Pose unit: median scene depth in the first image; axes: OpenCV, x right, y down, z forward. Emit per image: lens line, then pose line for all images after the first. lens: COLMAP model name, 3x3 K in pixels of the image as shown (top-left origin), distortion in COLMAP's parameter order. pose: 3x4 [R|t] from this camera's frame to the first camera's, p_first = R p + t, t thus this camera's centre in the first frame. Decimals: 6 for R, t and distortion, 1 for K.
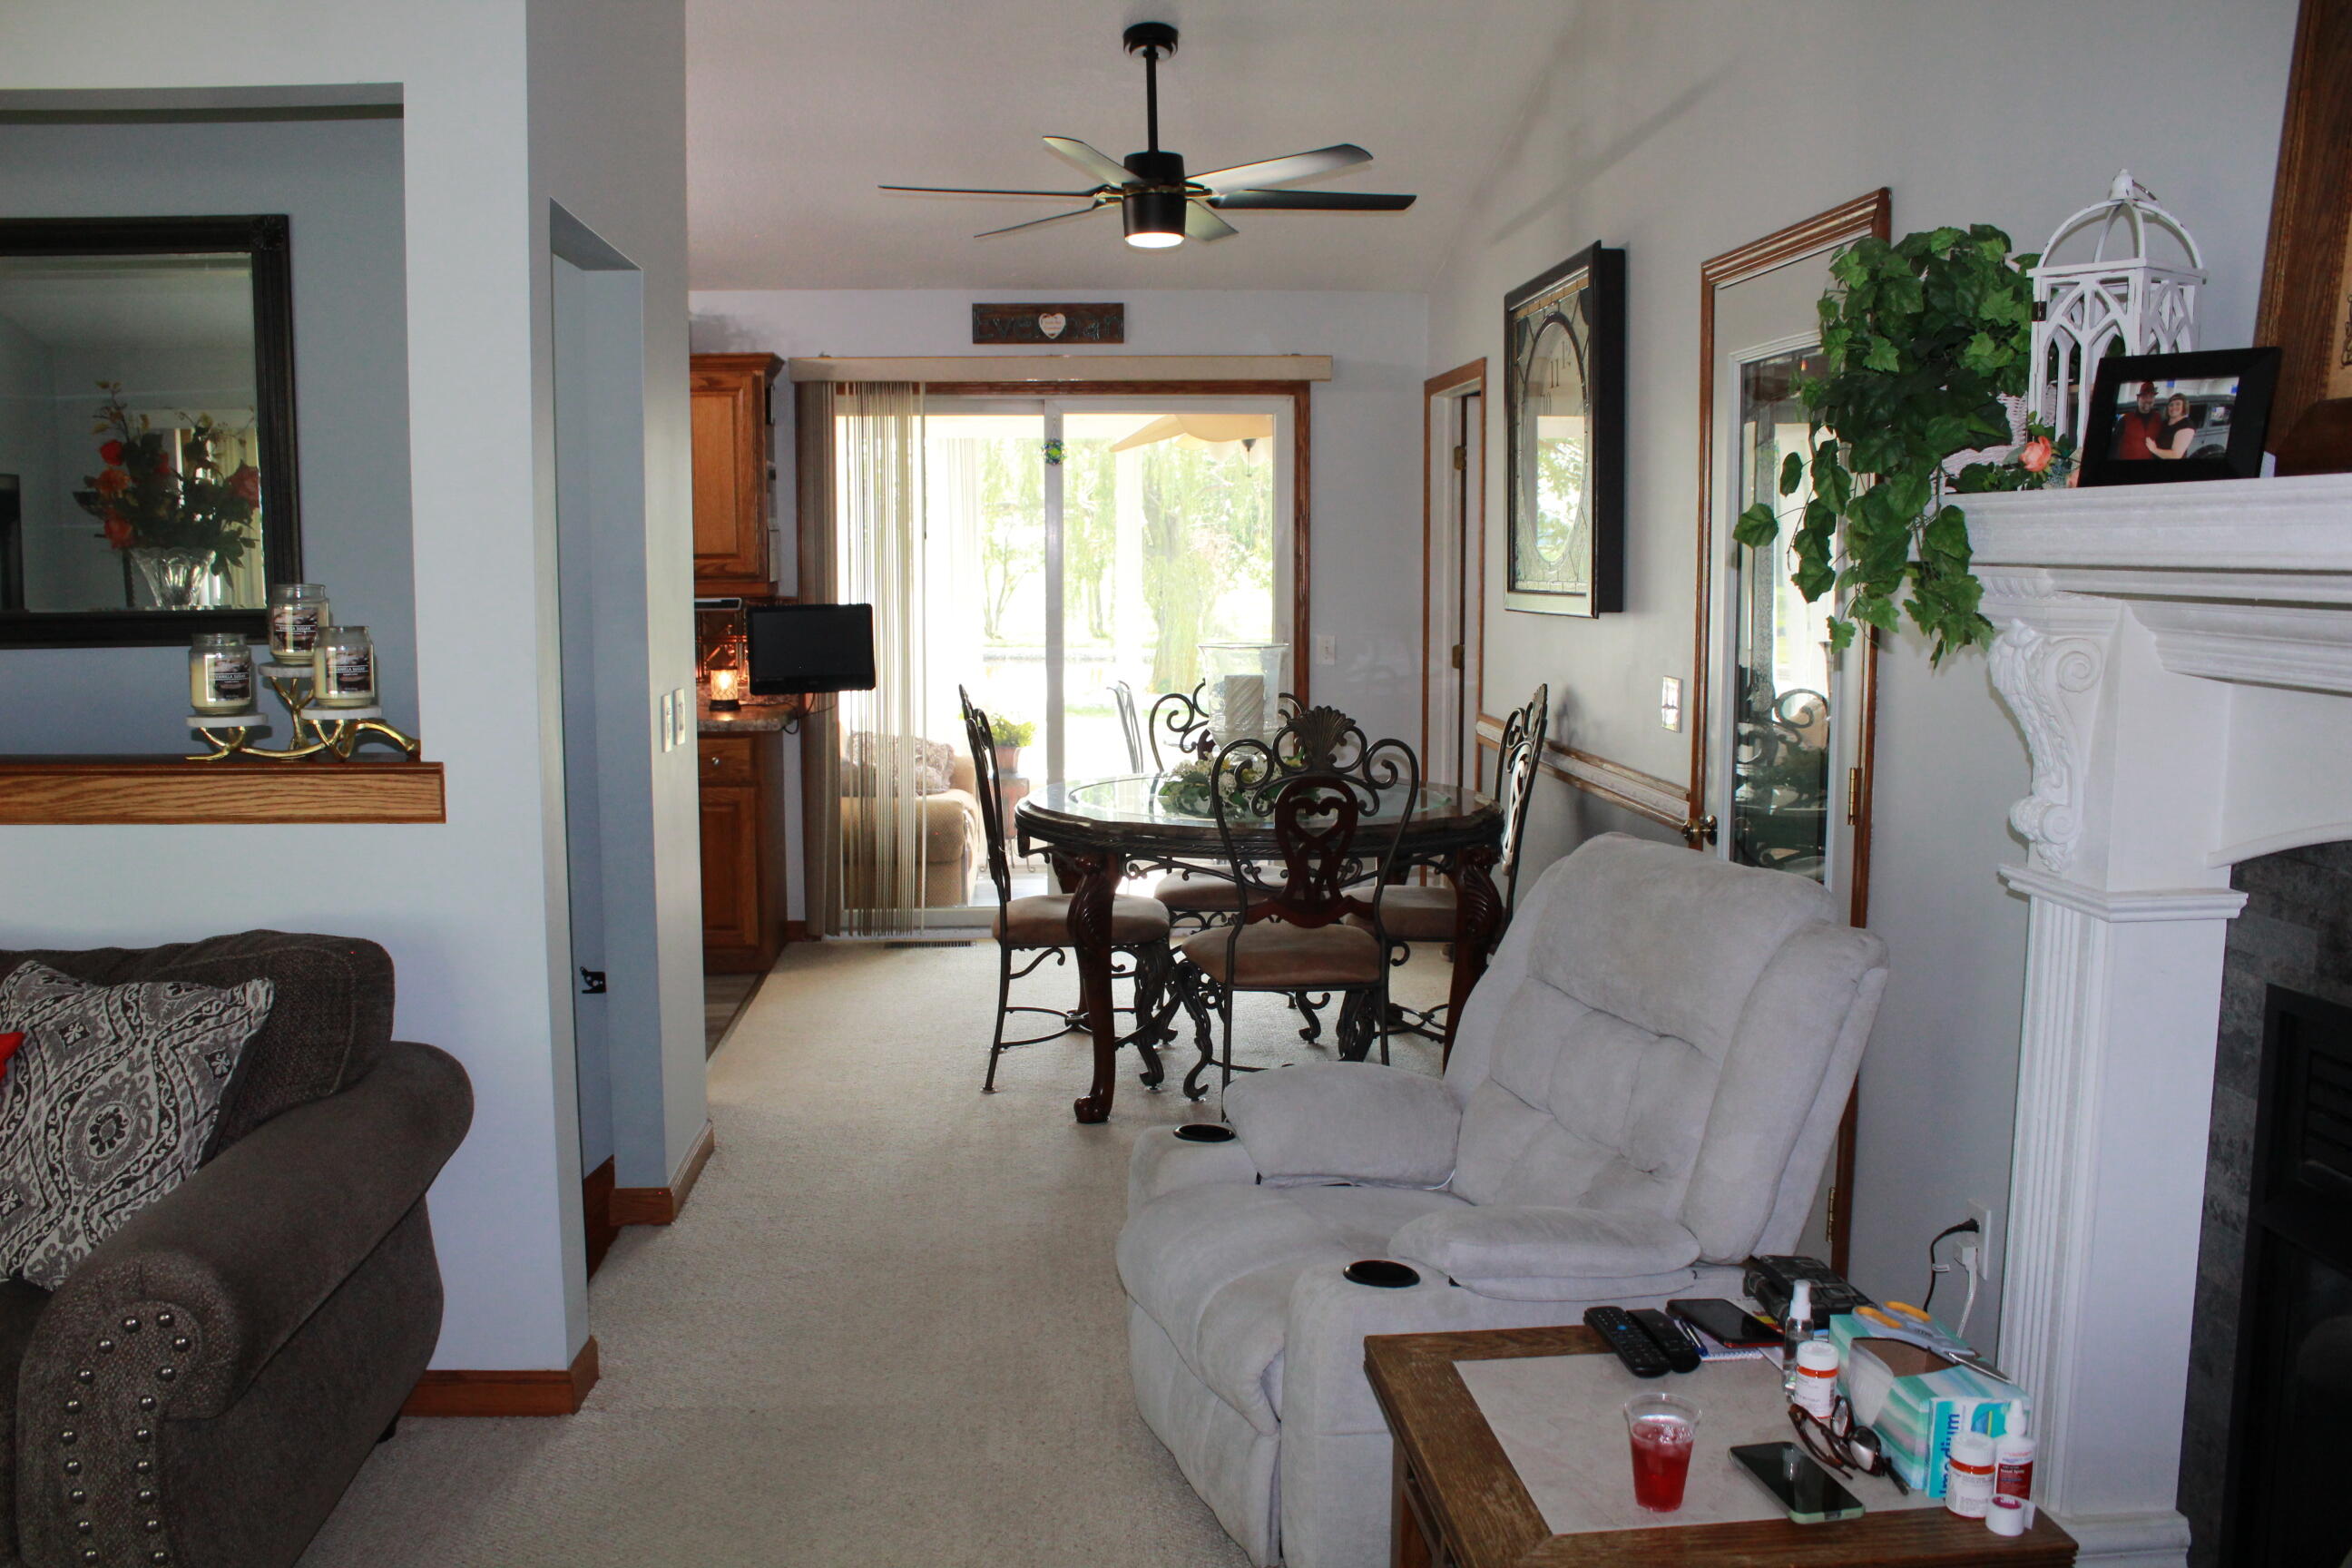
lens RADIAL K [[1947.4, 0, 1180.3], [0, 1947.4, 796.7], [0, 0, 1]] dist [-0.161849, 0.132756]
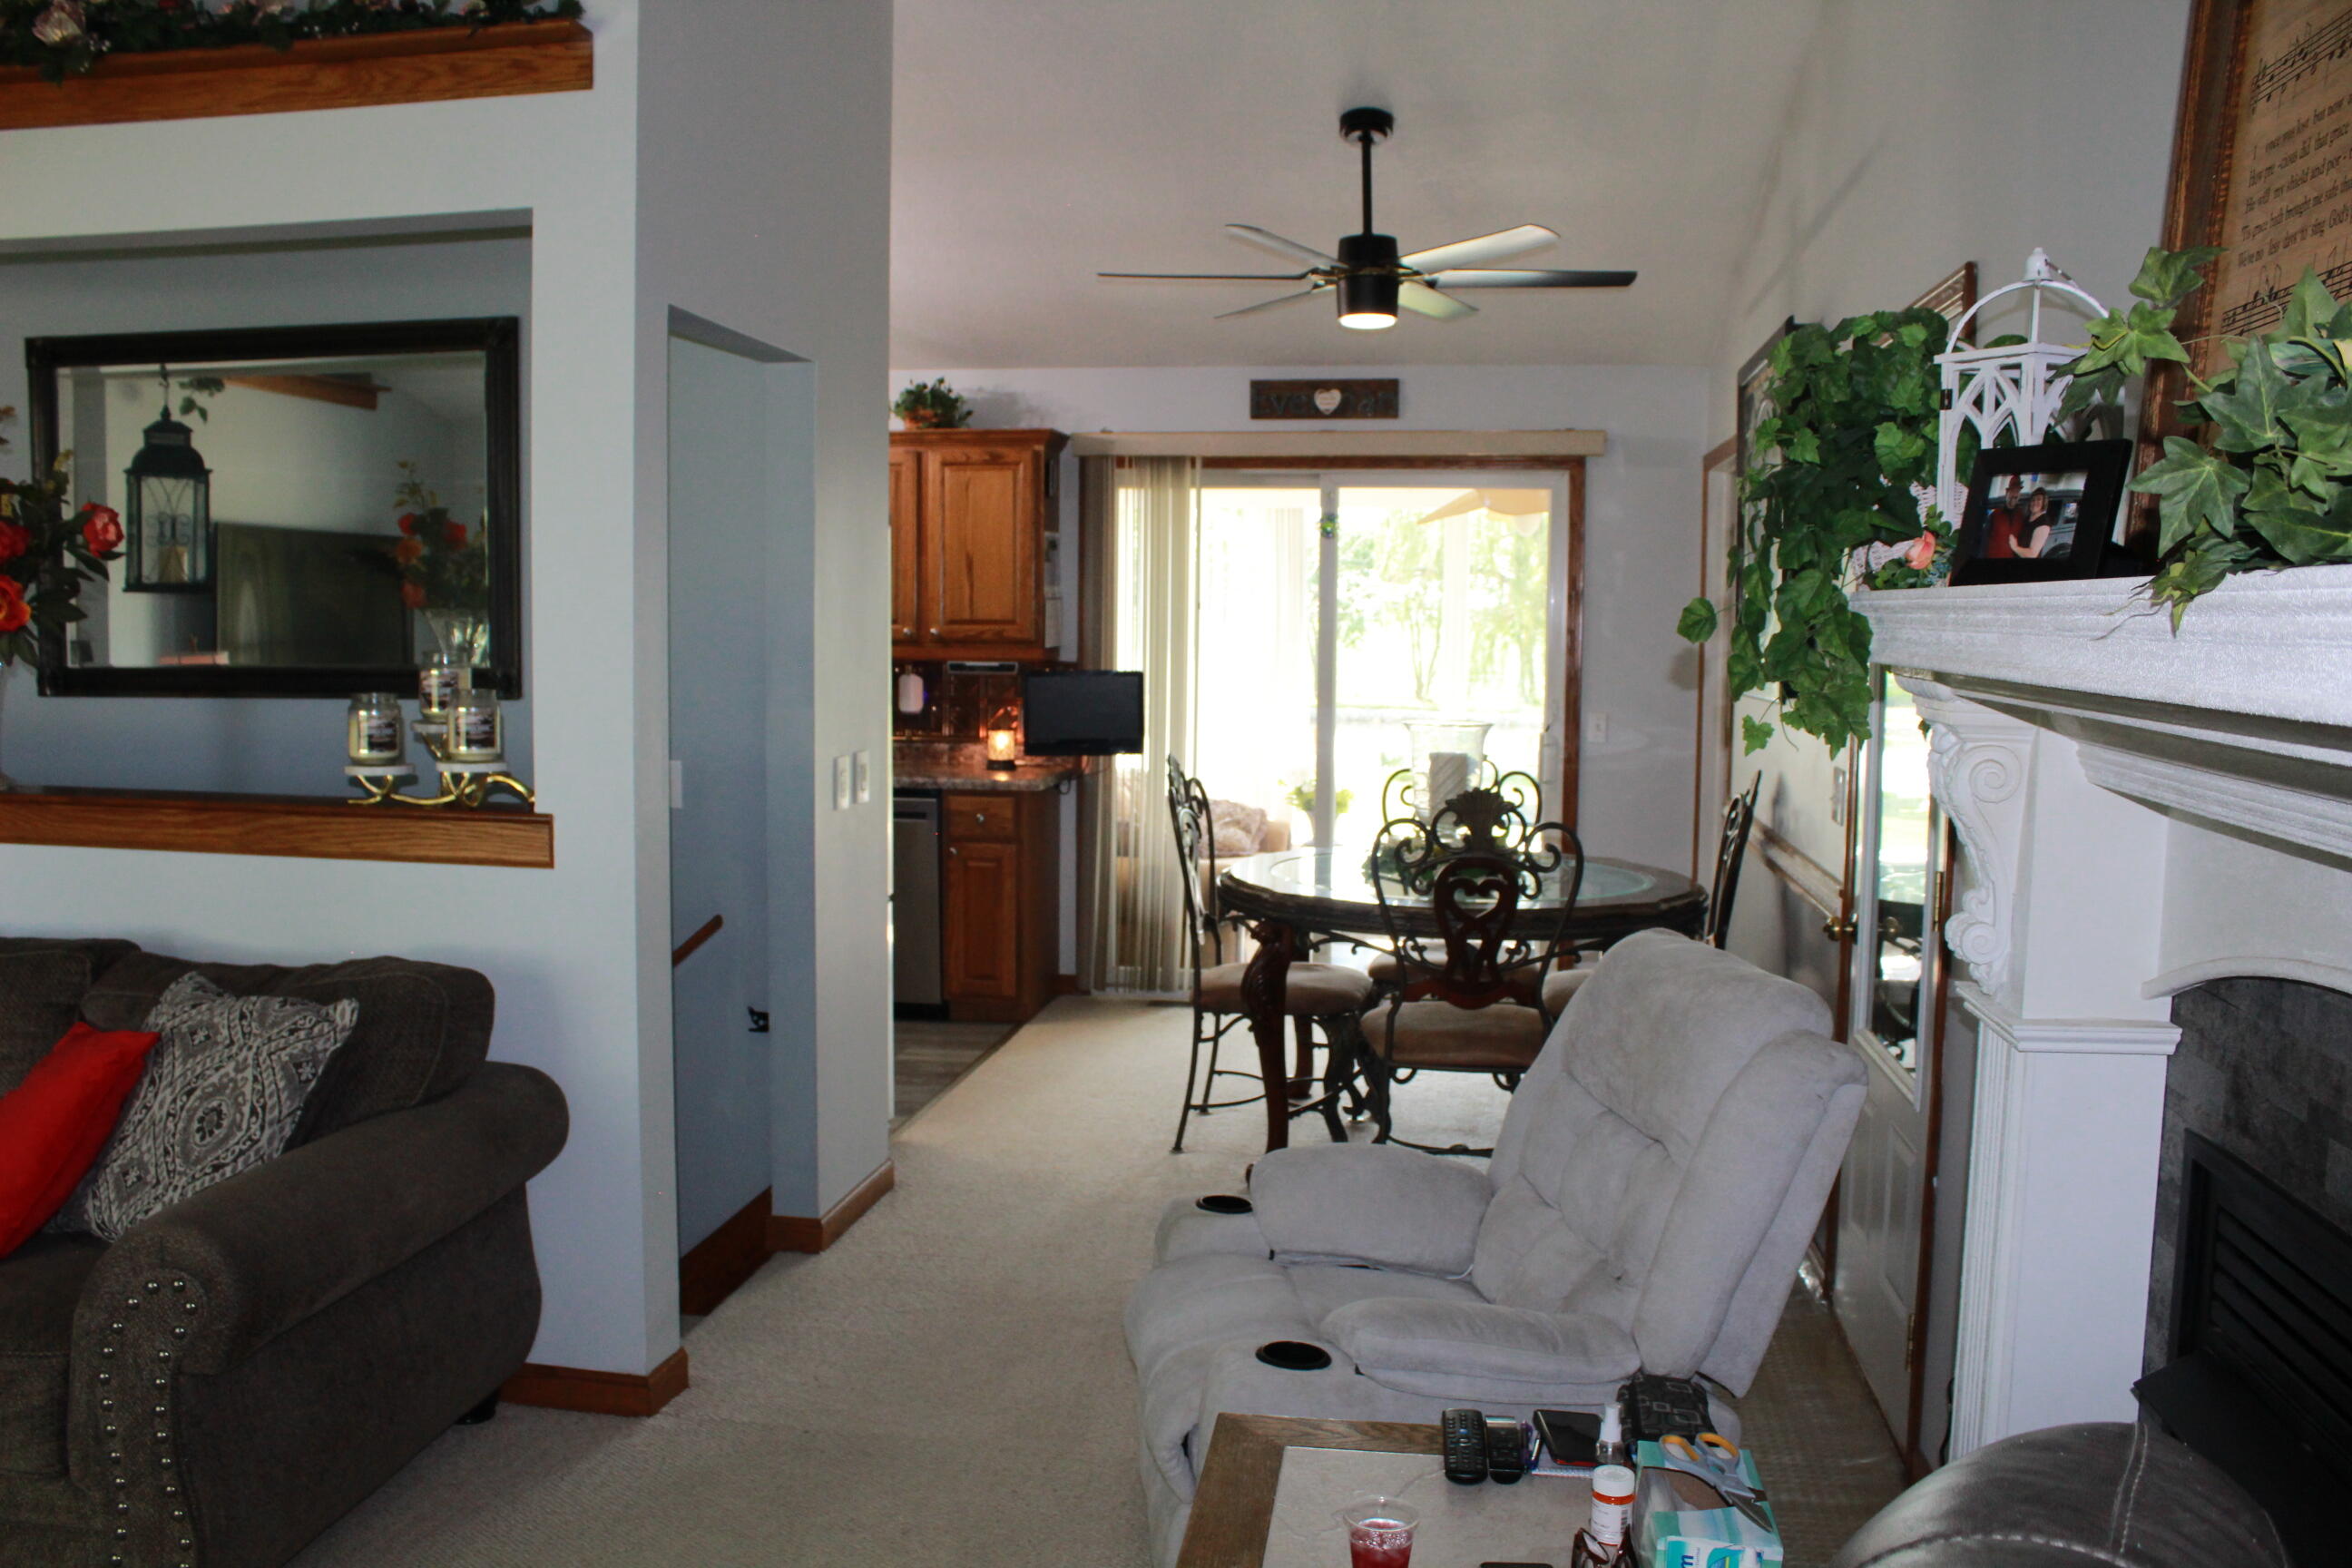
lens RADIAL K [[1947.4, 0, 1184.7], [0, 1947.4, 795.8], [0, 0, 1]] dist [-0.161849, 0.132756]
pose [[0.973783, 0.033007, -0.225071, 0.217993], [-0.040207, 0.998813, -0.027481, -0.012545], [0.223897, 0.035810, 0.973955, -0.004129]]
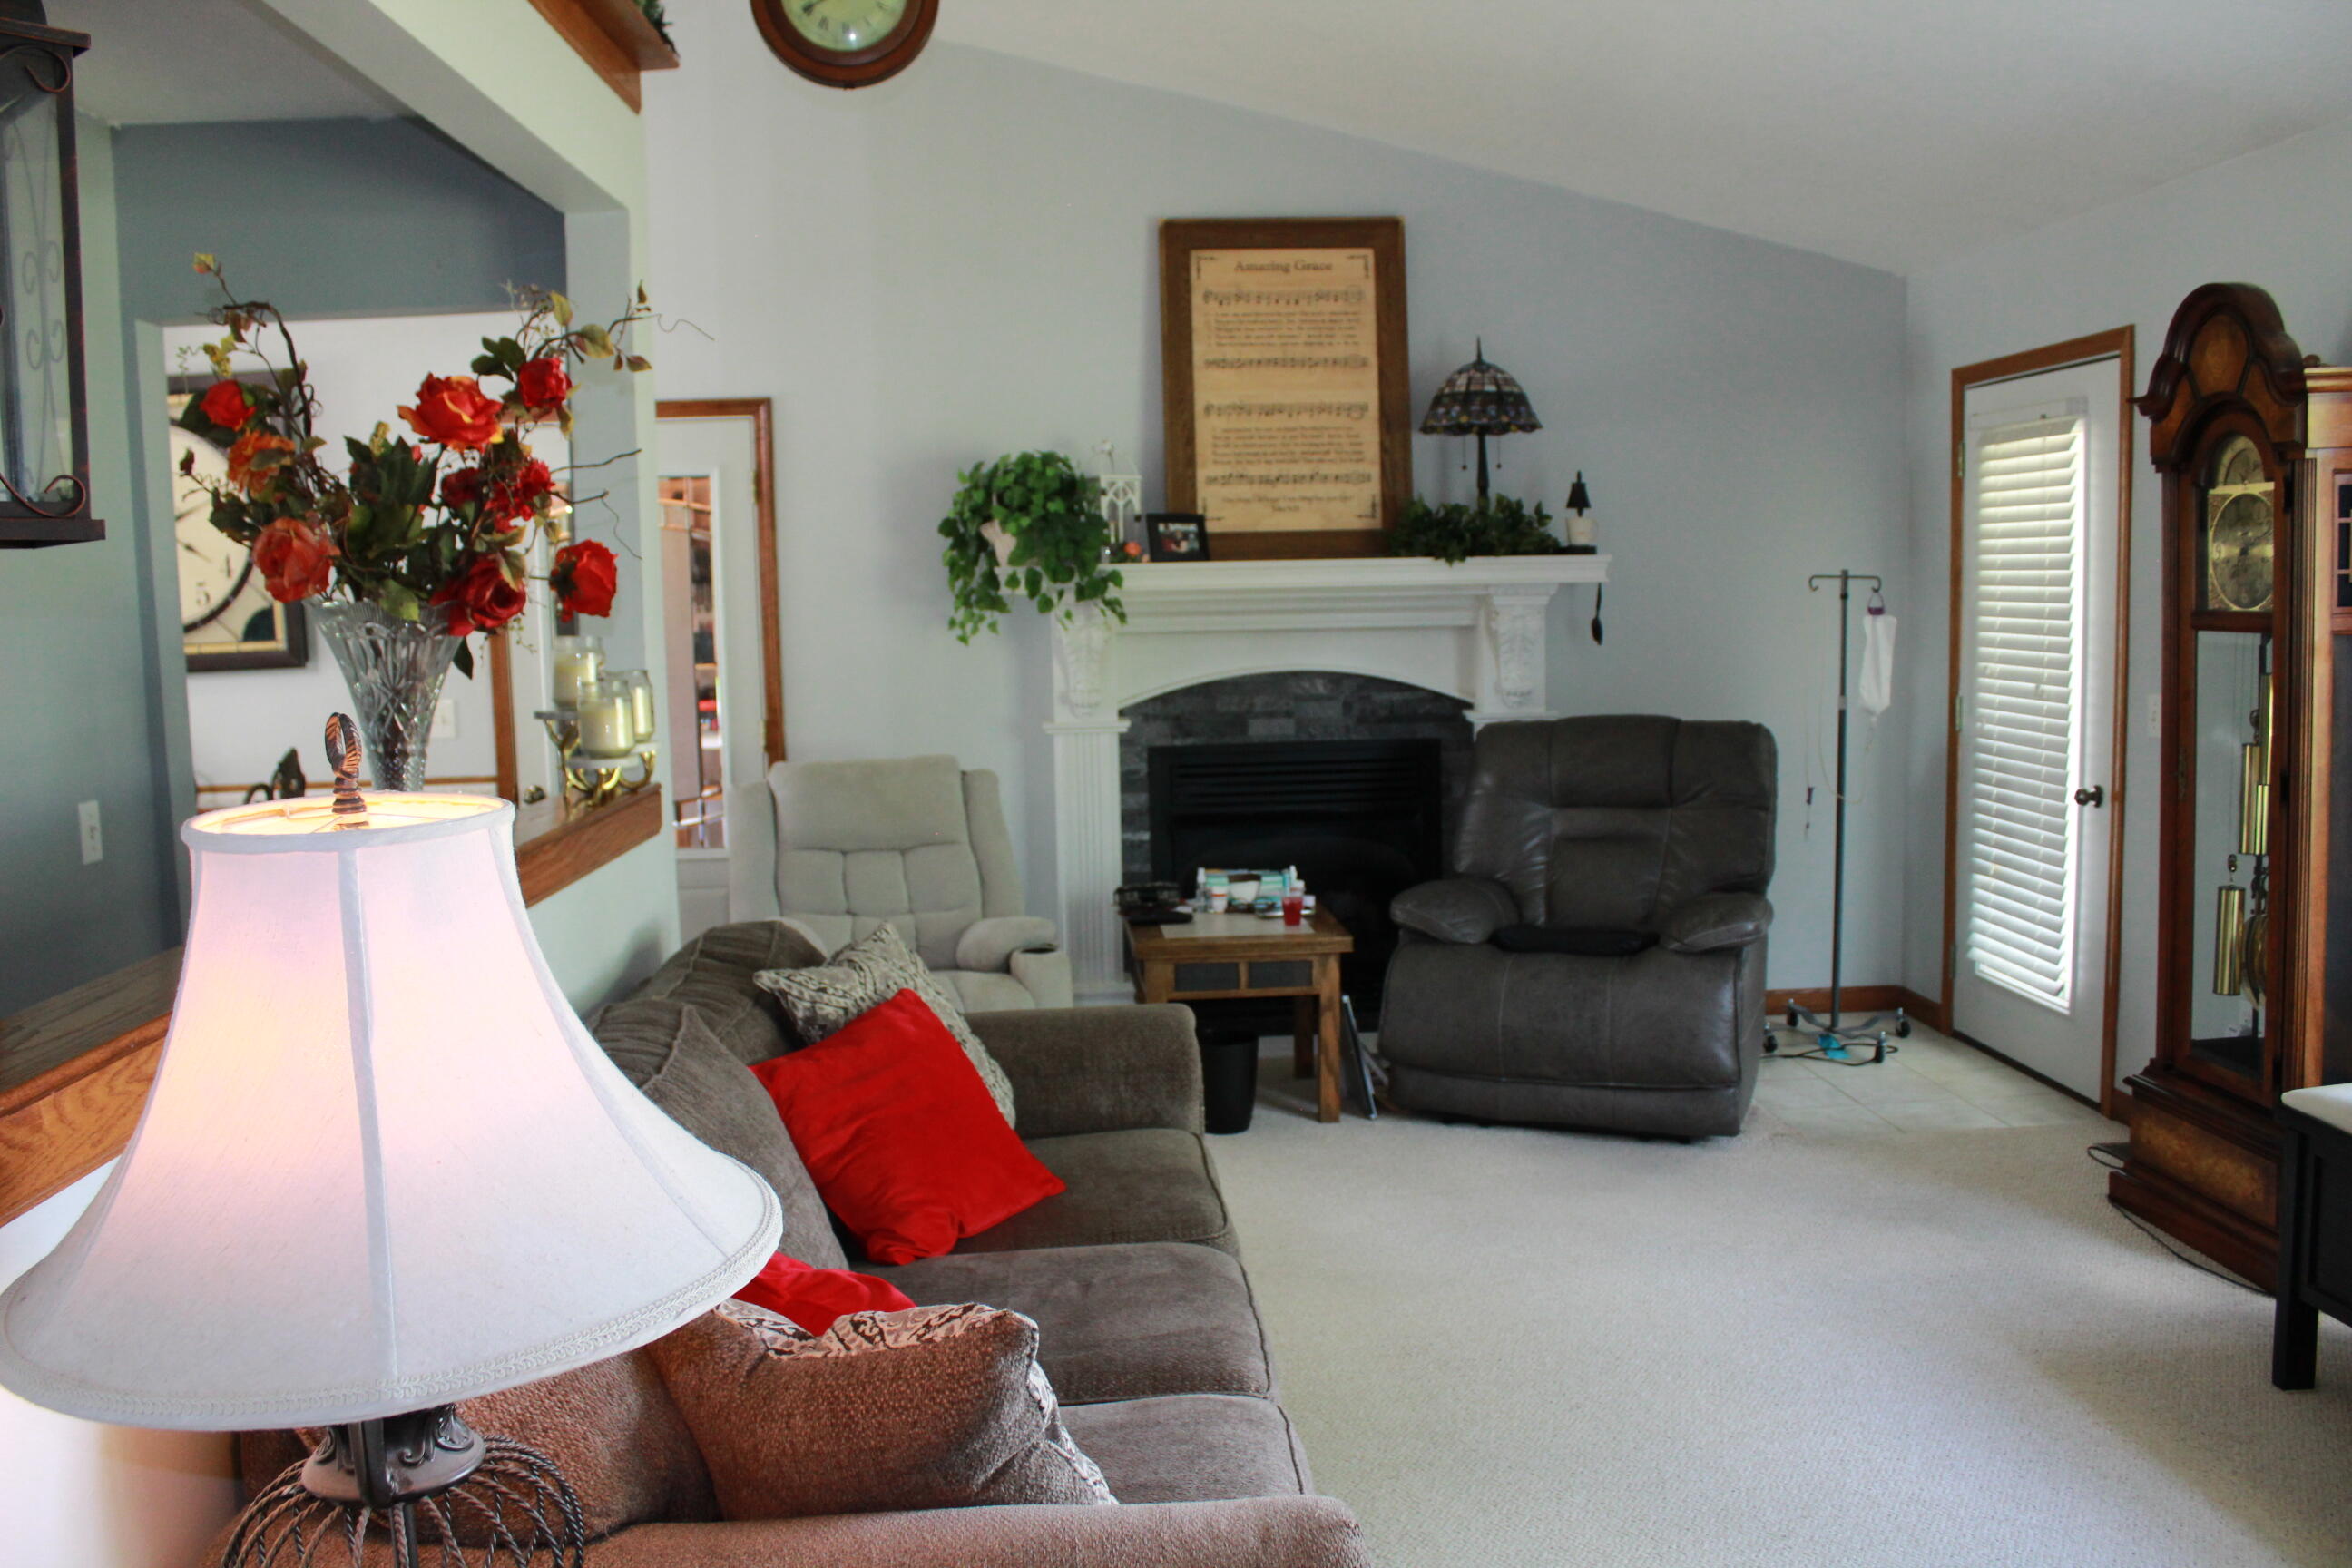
lens RADIAL K [[1947.4, 0, 1178.6], [0, 1947.4, 789.7], [0, 0, 1]] dist [-0.161849, 0.132756]
pose [[0.009561, -0.107366, 0.994174, -1.543084], [0.150290, 0.983080, 0.104723, -0.088460], [-0.988596, 0.148413, 0.025535, 0.638682]]
